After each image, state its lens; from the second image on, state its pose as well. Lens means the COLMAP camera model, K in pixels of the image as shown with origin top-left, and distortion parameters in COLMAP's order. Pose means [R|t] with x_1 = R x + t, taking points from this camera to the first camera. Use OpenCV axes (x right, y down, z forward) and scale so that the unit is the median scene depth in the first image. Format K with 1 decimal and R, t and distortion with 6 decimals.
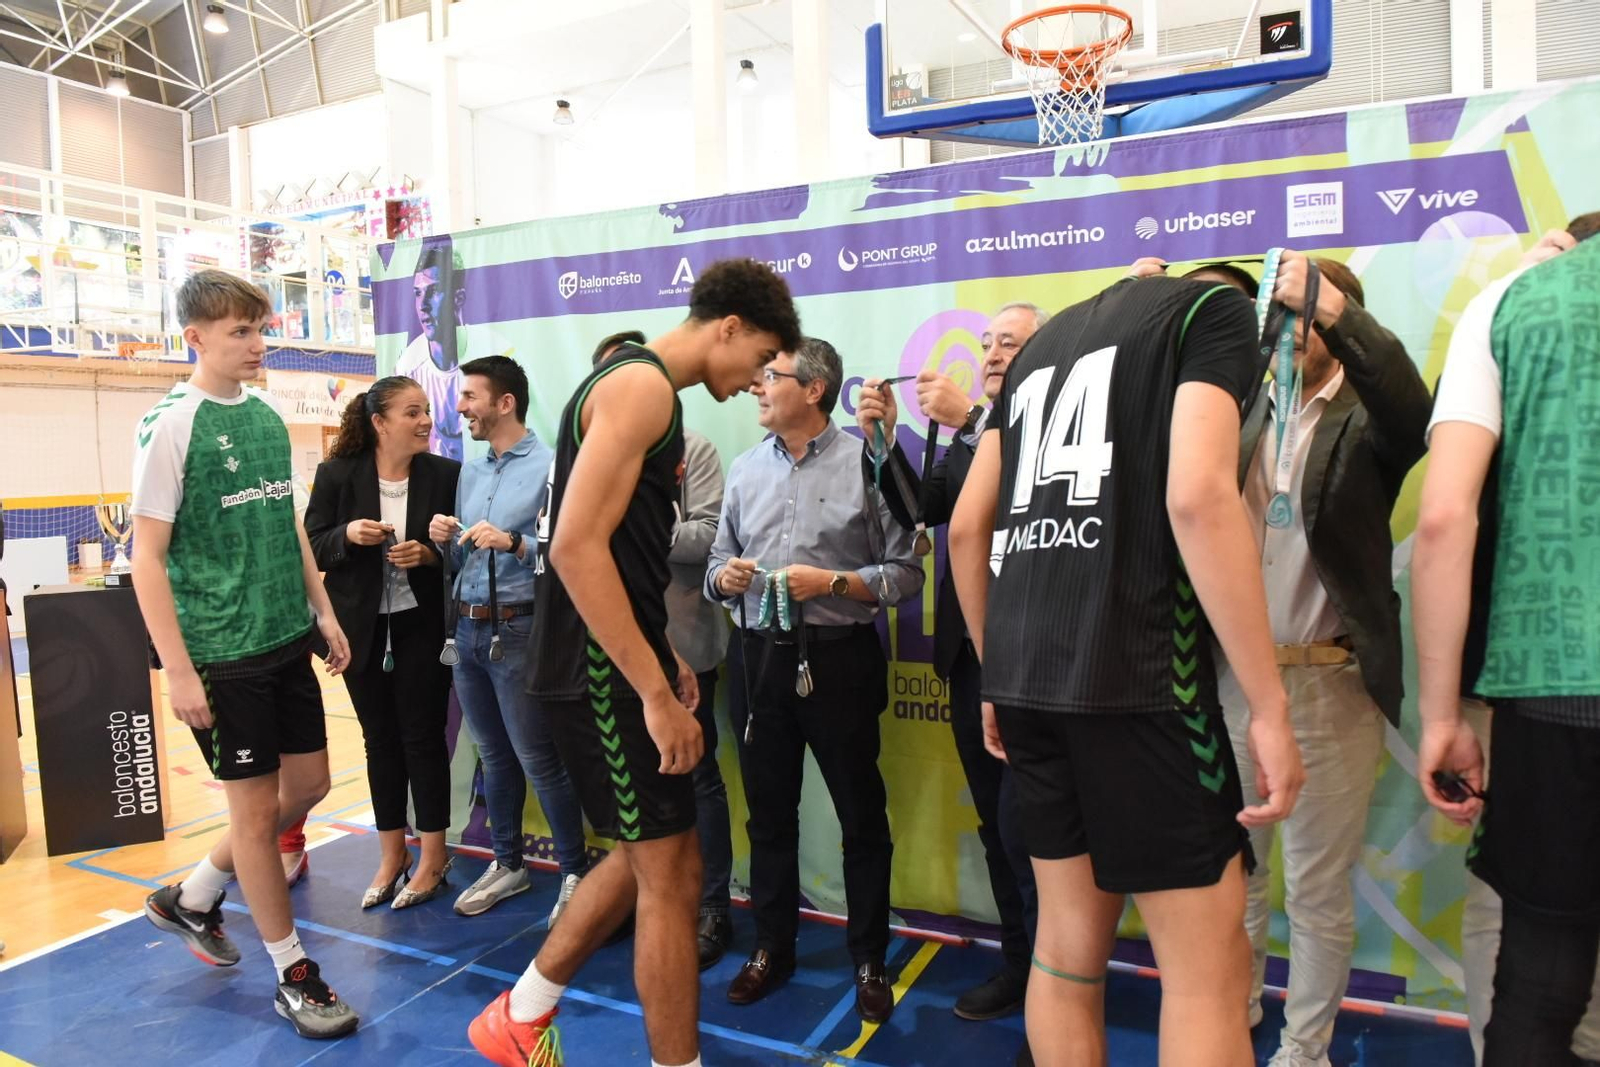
lens RADIAL K [[1095.3, 0, 803.7], [0, 1095.3, 533.2], [0, 0, 1]] dist [-0.045437, -0.006140]
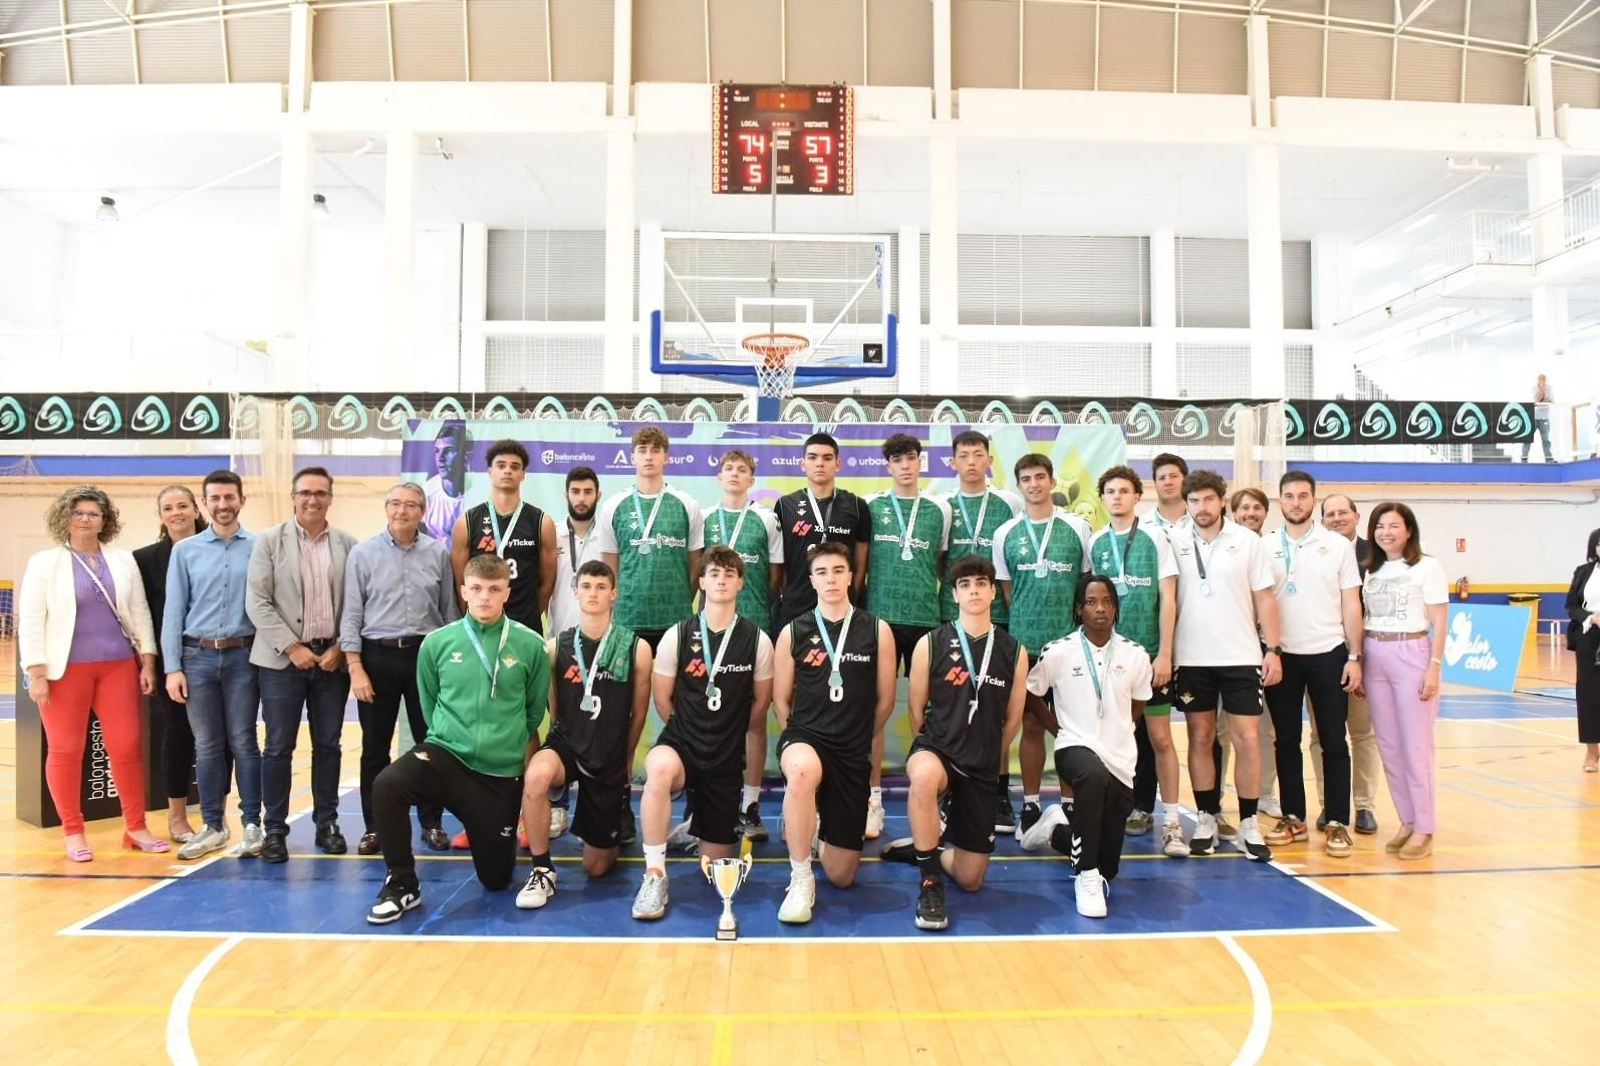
lens RADIAL K [[1107.6, 0, 805.3], [0, 1107.6, 532.6], [0, 0, 1]] dist [-0.043795, -0.007513]
pose [[0.887444, 0.047449, 0.458466, -0.595182], [0.005773, 0.993465, -0.113995, 0.098702], [-0.460879, 0.103811, 0.881370, -0.721549]]
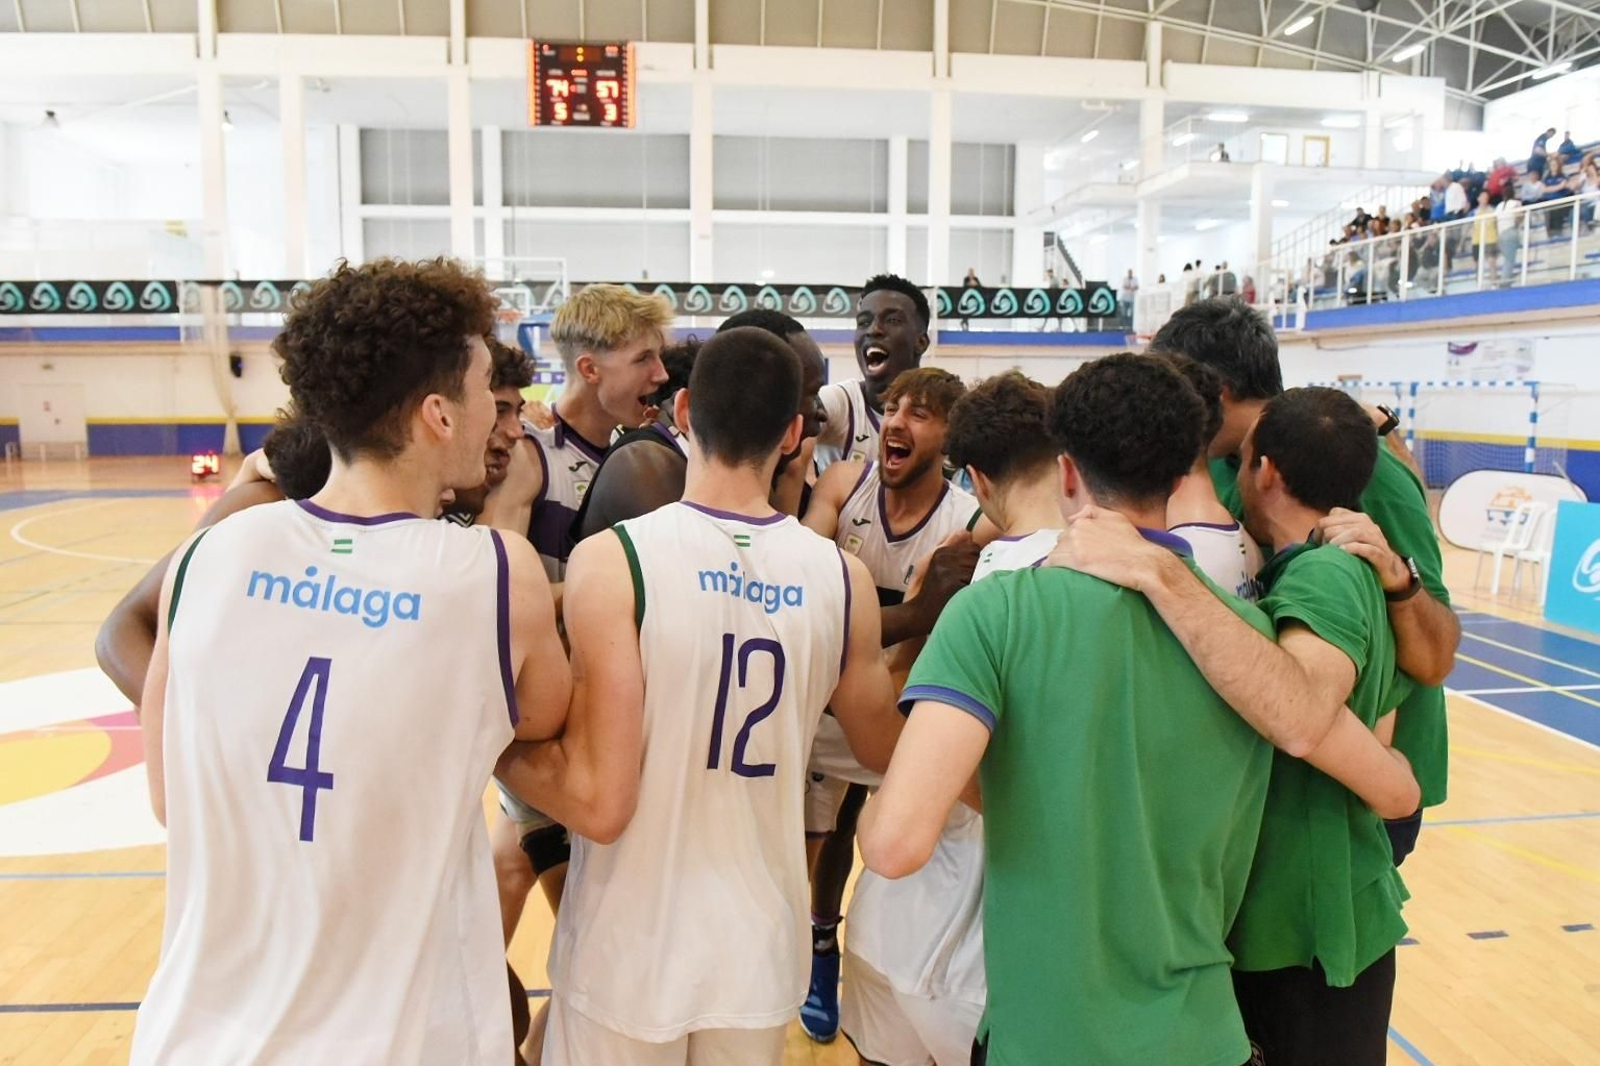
lens RADIAL K [[1127.0, 0, 800.0], [0, 1127.0, 533.0], [0, 0, 1]] dist [-0.049350, -0.005580]
pose [[0.845782, -0.037365, 0.532219, -1.105312], [0.010884, 0.998545, 0.052807, 0.144336], [-0.533417, -0.038871, 0.844959, -3.176030]]
